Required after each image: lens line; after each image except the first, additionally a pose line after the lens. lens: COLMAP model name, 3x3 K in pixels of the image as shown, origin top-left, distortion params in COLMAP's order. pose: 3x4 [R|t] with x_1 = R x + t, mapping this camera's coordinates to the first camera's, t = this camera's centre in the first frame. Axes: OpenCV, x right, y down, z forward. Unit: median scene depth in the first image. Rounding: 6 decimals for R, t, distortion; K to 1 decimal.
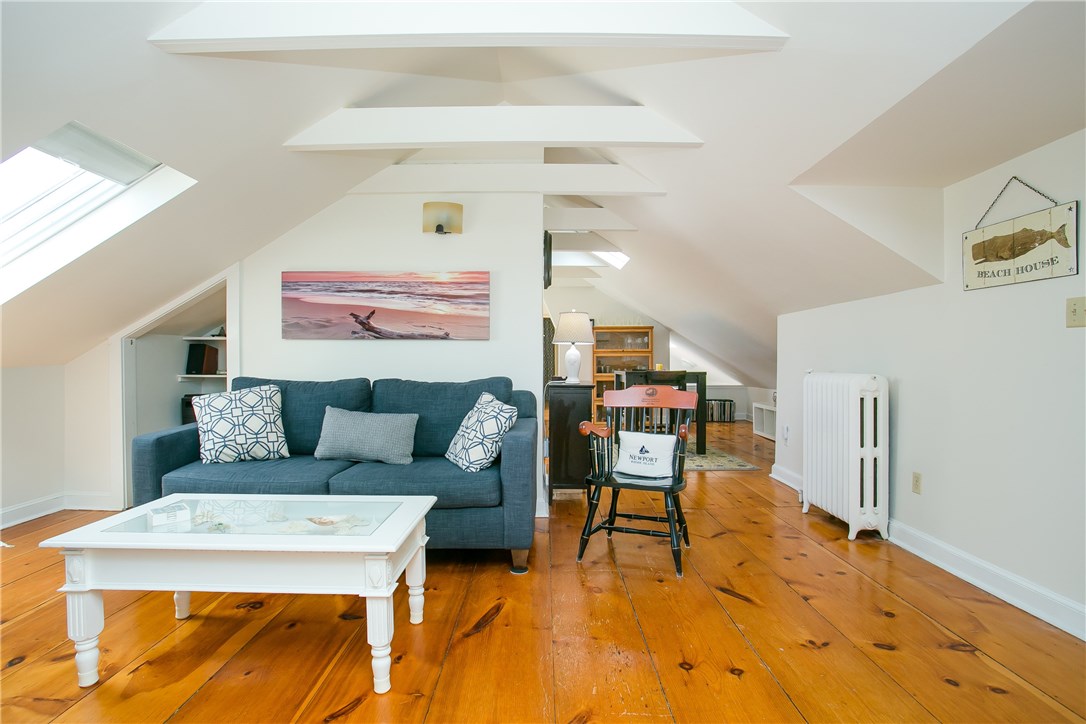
lens RADIAL K [[513.5, 0, 539.9], [0, 513.5, 403.5], [0, 0, 1]] dist [-0.076282, 0.033506]
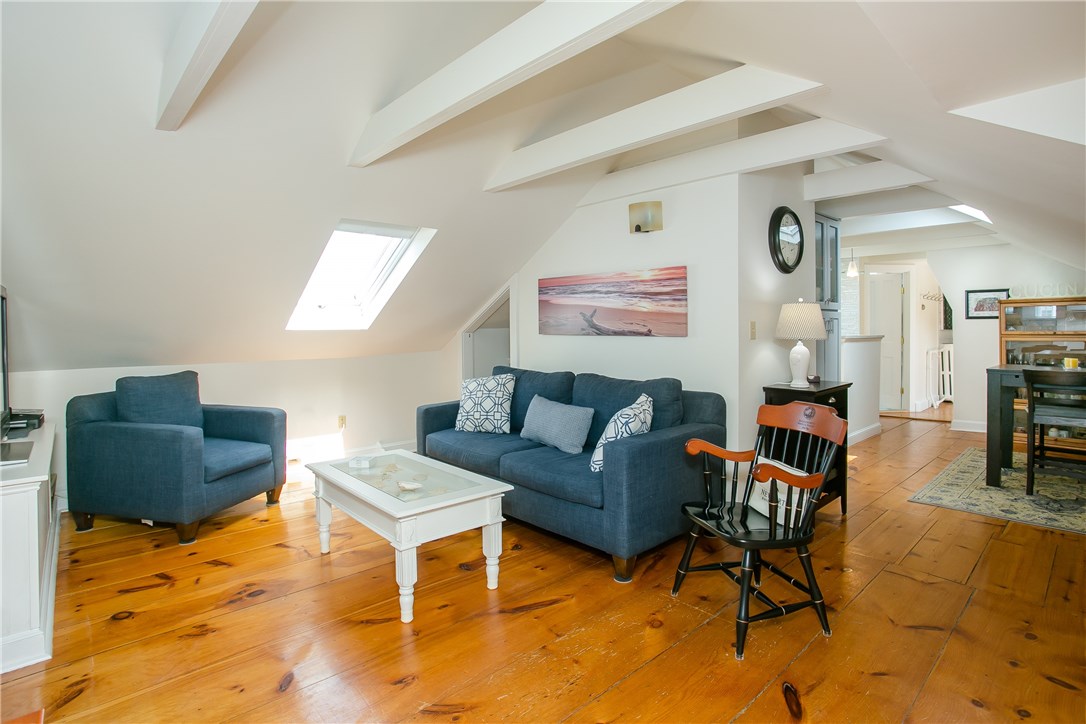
lens RADIAL K [[530.7, 0, 545.7], [0, 530.7, 364.3], [0, 0, 1]] dist [-0.078647, 0.039813]
pose [[0.699195, 0.038538, -0.713892, 0.427321], [-0.056501, 0.998401, -0.001441, -0.058054], [0.712695, 0.041343, 0.700254, 0.130618]]
